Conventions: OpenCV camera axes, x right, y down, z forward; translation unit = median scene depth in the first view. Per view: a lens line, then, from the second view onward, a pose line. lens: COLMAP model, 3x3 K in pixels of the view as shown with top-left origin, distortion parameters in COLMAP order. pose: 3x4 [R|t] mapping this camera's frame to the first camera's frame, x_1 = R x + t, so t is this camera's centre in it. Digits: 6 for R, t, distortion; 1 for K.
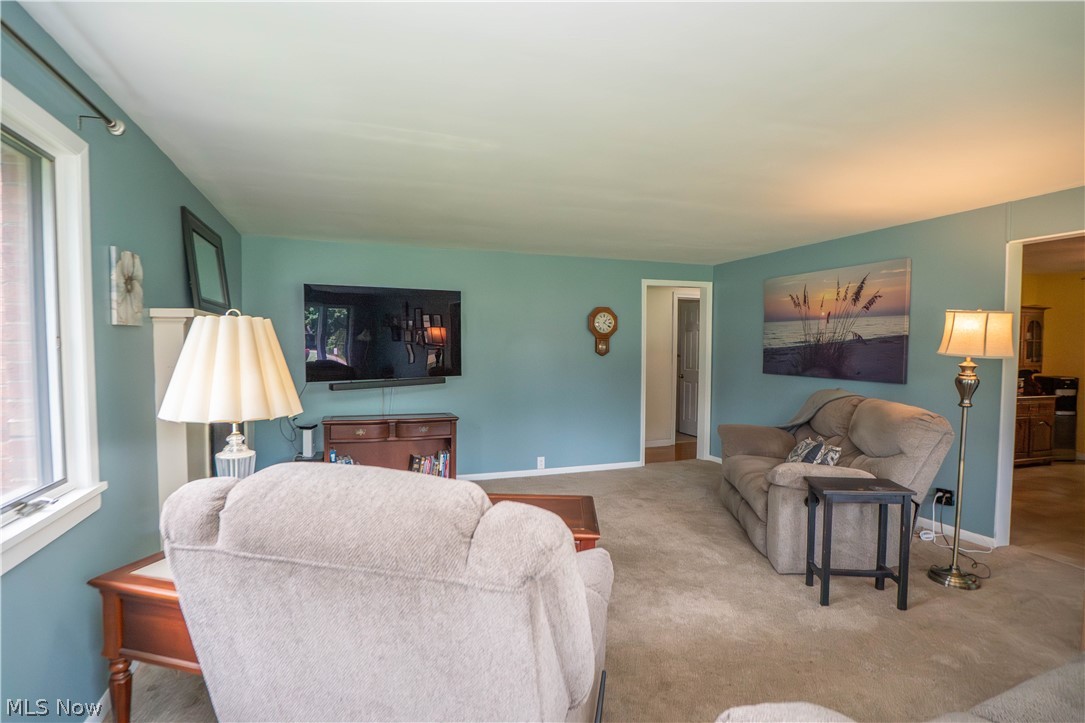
lens RADIAL K [[548.3, 0, 542.5], [0, 548.3, 361.5], [0, 0, 1]] dist [-0.024357, -0.000007]
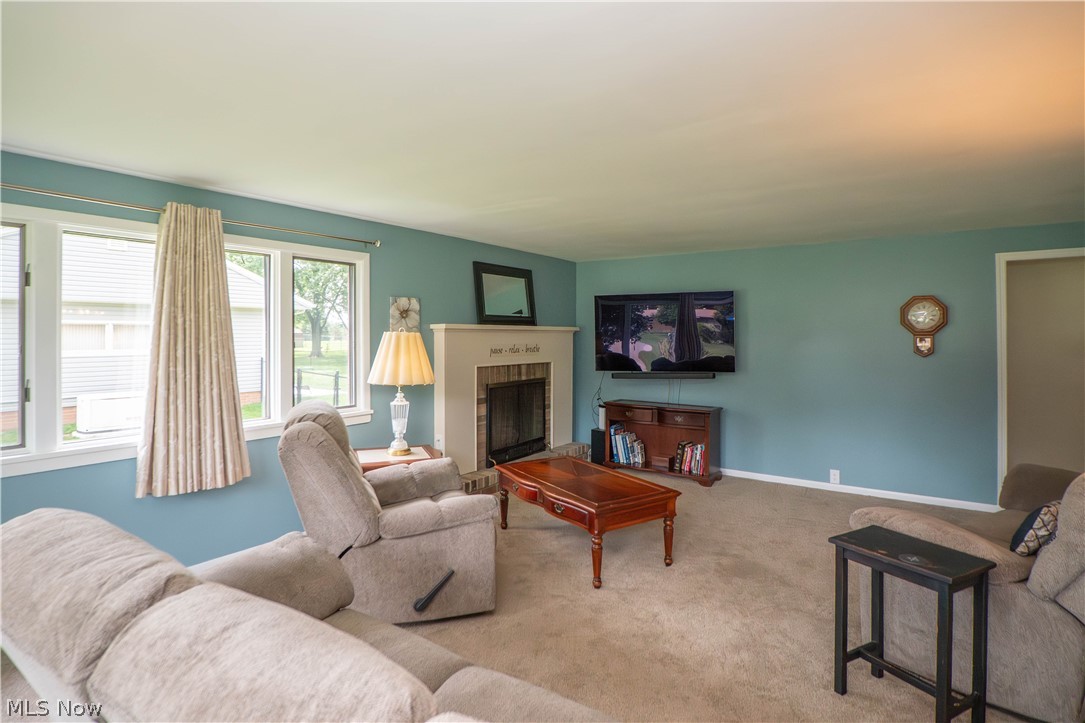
lens RADIAL K [[553.4, 0, 540.8], [0, 553.4, 315.9], [0, 0, 1]] dist [-0.028654, -0.000032]
pose [[0.575855, -0.032924, -0.816889, 0.246275], [-0.023505, 0.998109, -0.056798, -0.006641], [0.817214, 0.051908, 0.573992, 0.050501]]
